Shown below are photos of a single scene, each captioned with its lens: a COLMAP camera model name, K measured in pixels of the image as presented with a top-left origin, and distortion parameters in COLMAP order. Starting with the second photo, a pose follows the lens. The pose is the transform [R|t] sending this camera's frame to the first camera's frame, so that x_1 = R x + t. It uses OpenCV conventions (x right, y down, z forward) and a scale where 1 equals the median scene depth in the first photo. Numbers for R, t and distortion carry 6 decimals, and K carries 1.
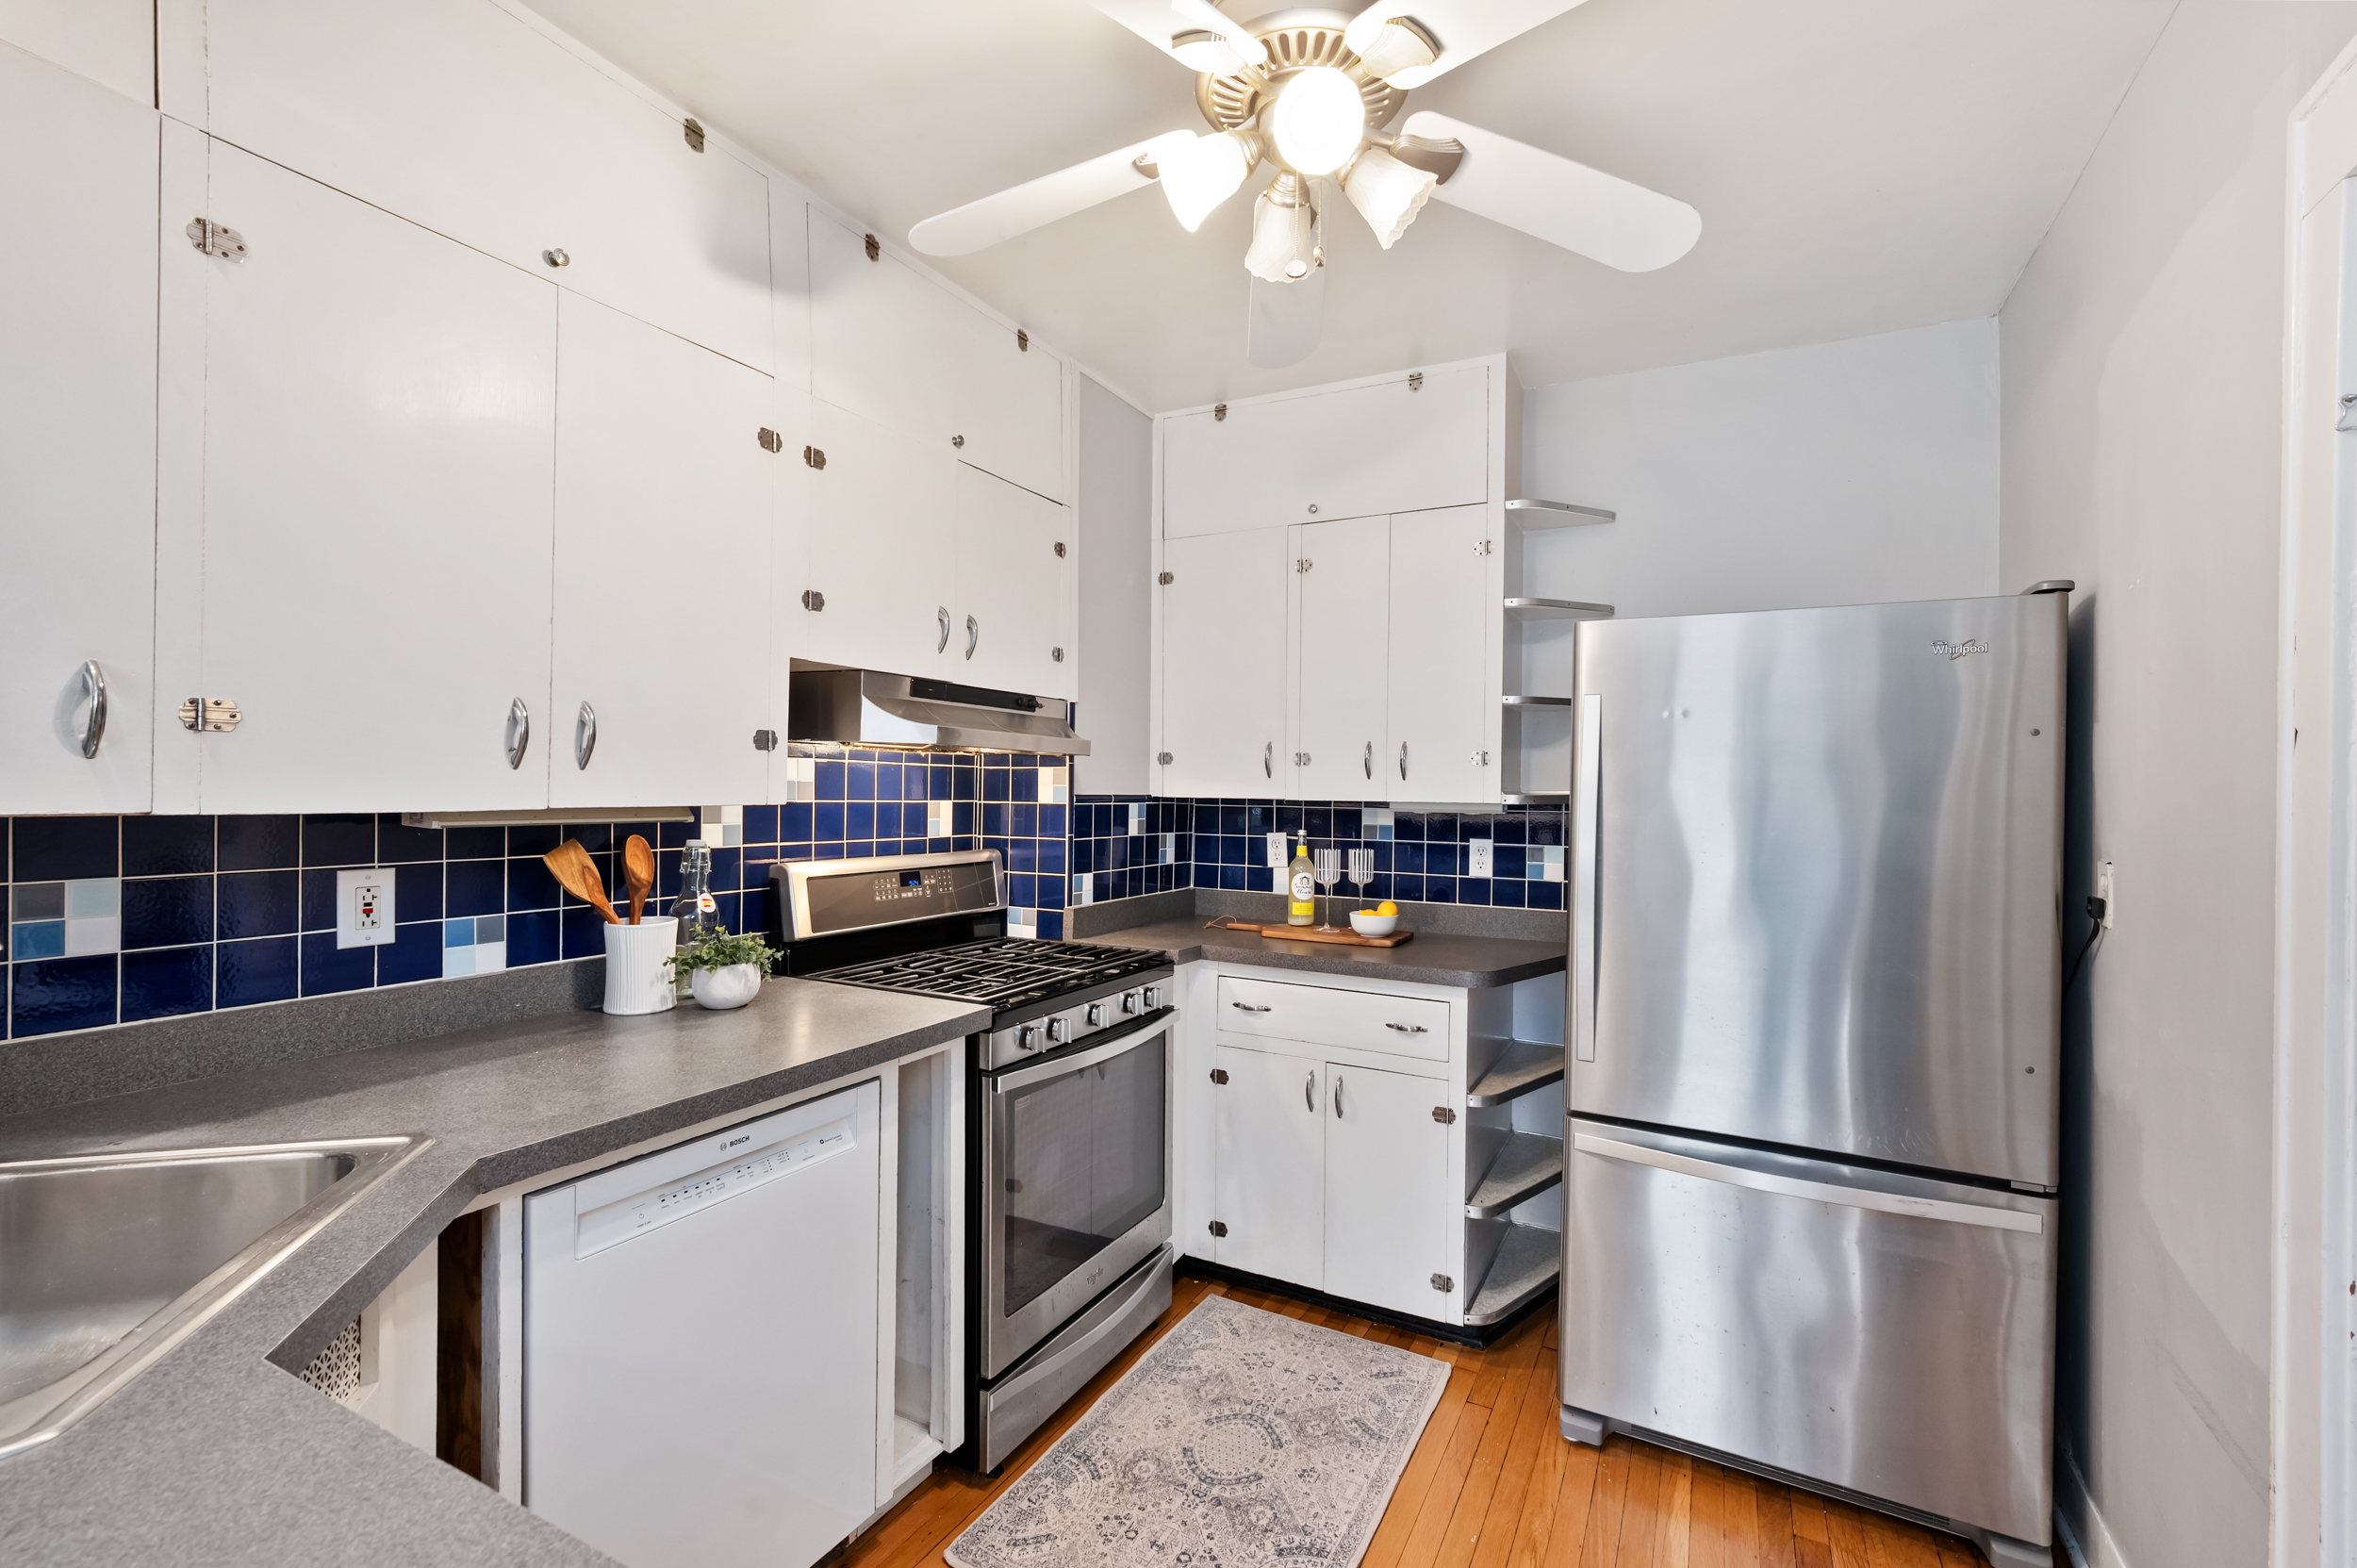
lens RADIAL K [[1030.5, 0, 1178.5], [0, 1030.5, 784.0], [0, 0, 1]] dist [0.000175, -0.000355]
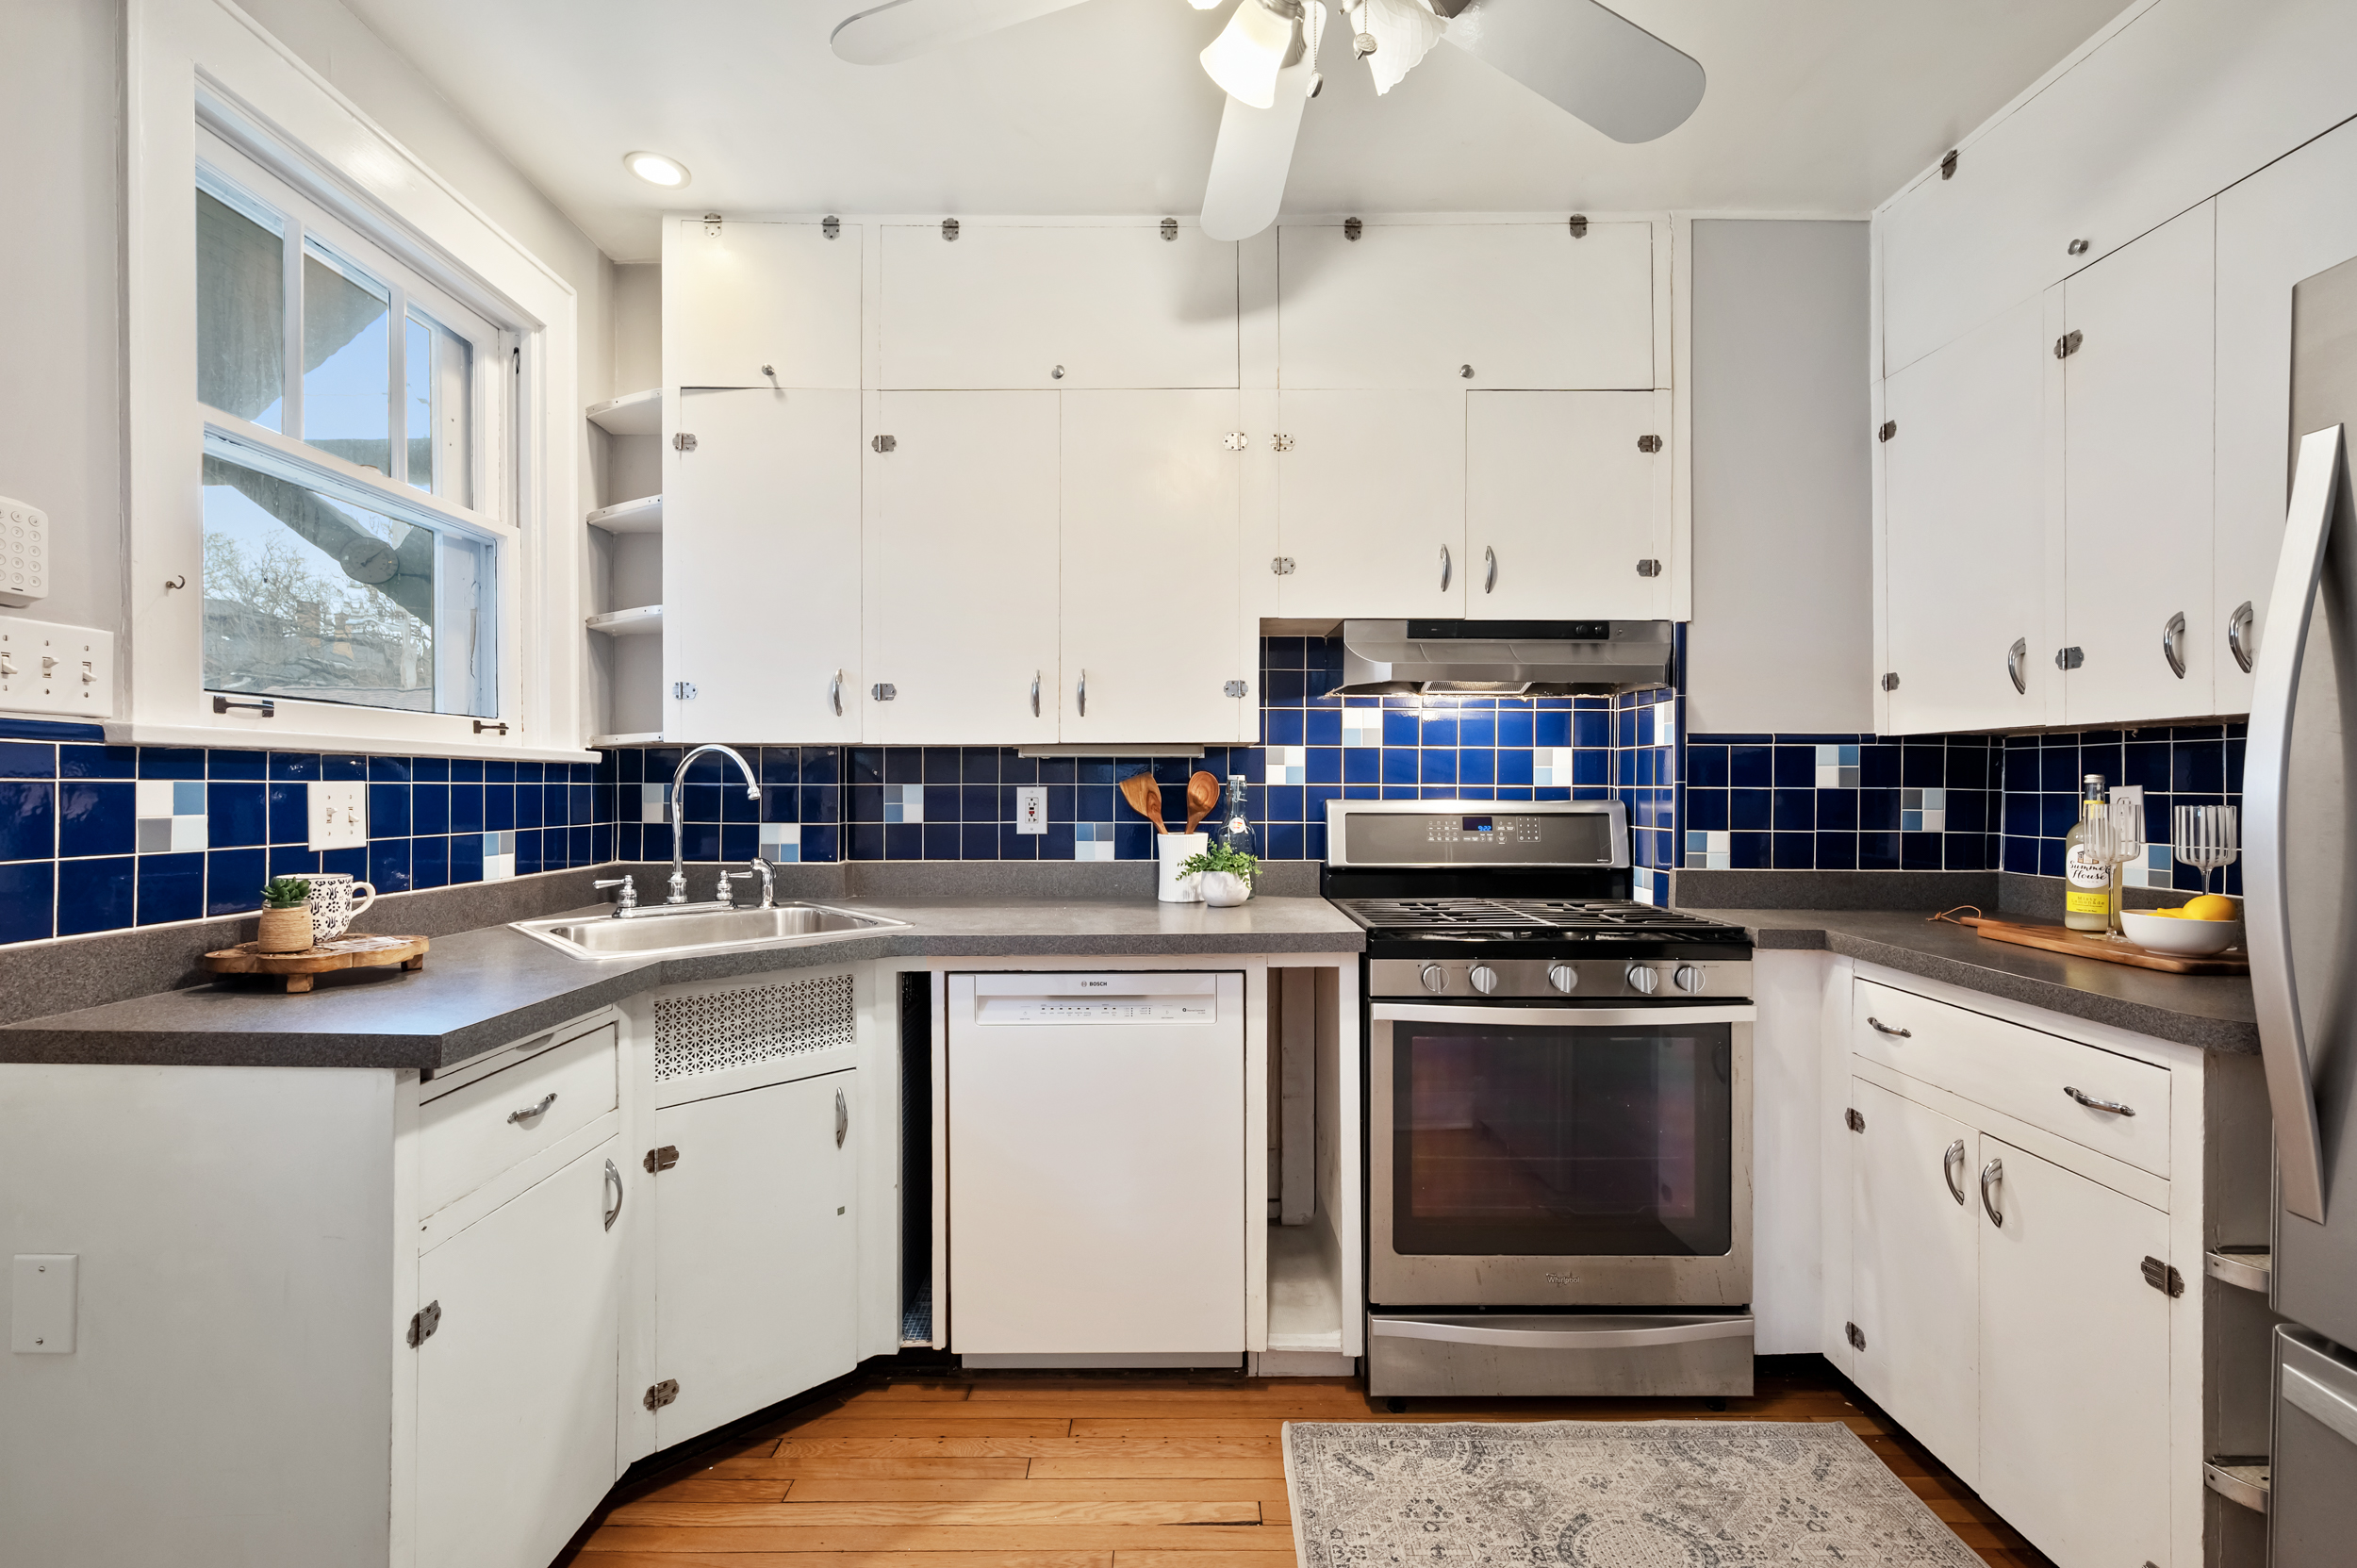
lens RADIAL K [[1030.5, 0, 1178.5], [0, 1030.5, 784.0], [0, 0, 1]] dist [0.000175, -0.000355]
pose [[0.467897, -0.013153, -0.883685, 0.508600], [0.008519, 0.999910, -0.010373, 0.065032], [0.883742, -0.002675, 0.467967, 0.296451]]
